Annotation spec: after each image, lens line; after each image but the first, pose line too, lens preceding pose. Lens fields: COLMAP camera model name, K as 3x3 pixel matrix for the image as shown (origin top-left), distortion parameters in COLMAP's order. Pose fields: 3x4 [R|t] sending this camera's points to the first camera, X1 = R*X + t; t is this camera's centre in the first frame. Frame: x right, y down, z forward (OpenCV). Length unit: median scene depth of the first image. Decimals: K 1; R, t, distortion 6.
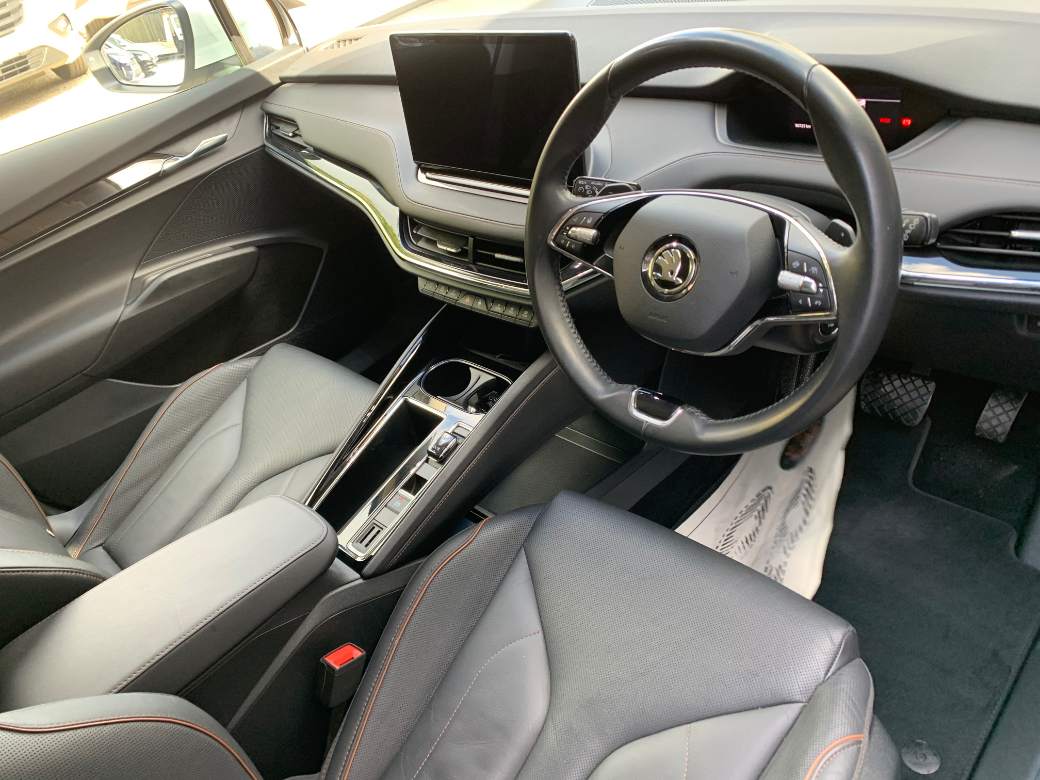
lens RADIAL K [[787.3, 0, 519.2], [0, 787.3, 382.6], [0, 0, 1]] dist [0.049031, -0.049438]
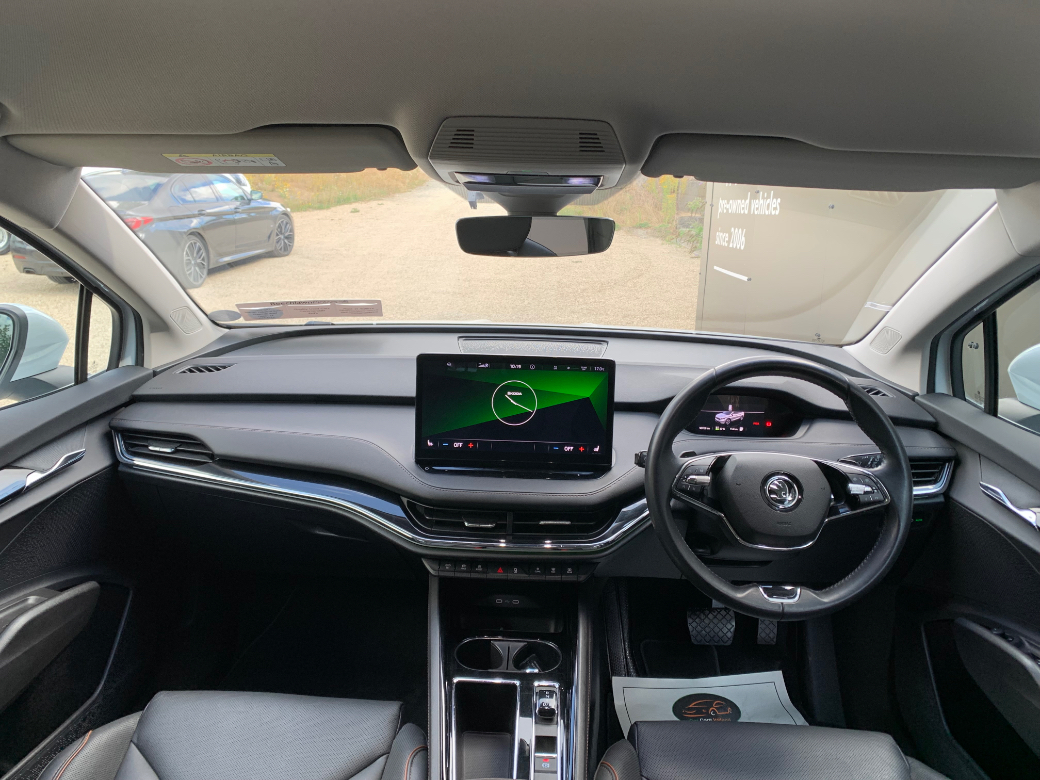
lens RADIAL K [[787.3, 0, 519.2], [0, 787.3, 382.6], [0, 0, 1]] dist [0.049031, -0.049438]
pose [[0.734171, 0.082960, 0.673877, -0.882858], [0.240790, 0.896183, -0.372662, 0.084744], [-0.634833, 0.435861, 0.637976, 0.167166]]
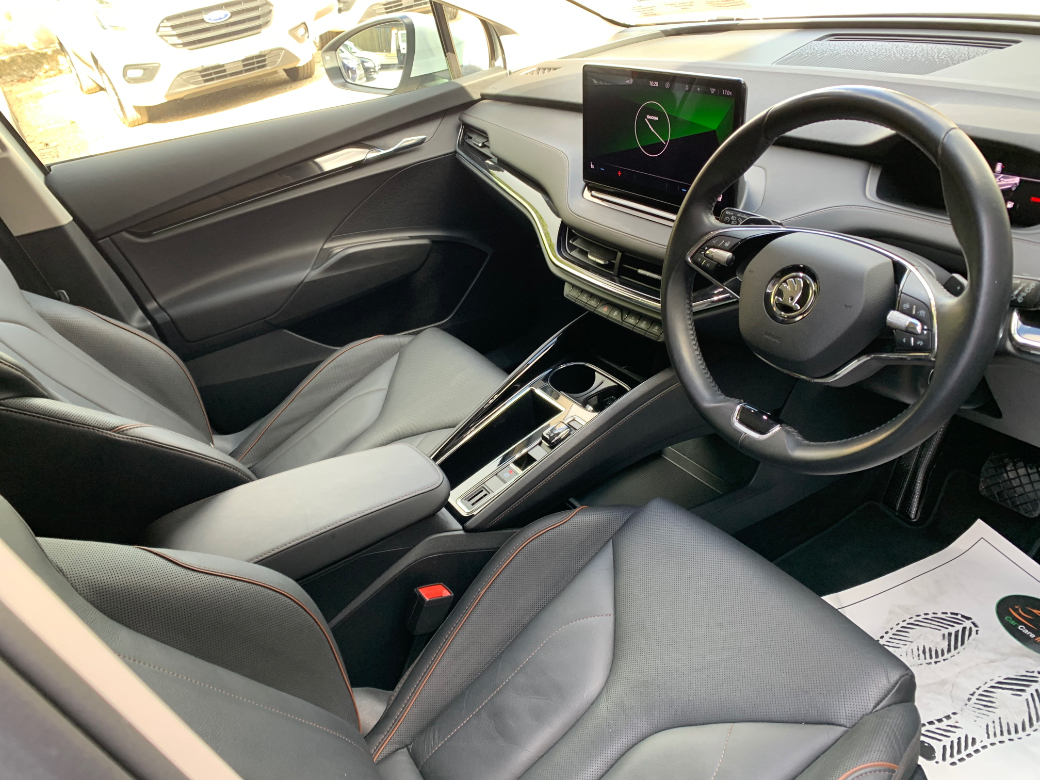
lens RADIAL K [[799.9, 0, 518.2], [0, 799.9, 384.2], [0, 0, 1]] dist [0.008832, 0.001516]
pose [[0.966979, 0.189035, -0.170933, 0.027340], [-0.197919, 0.979544, -0.036362, 0.064815], [0.160563, 0.068992, 0.984611, -0.101644]]
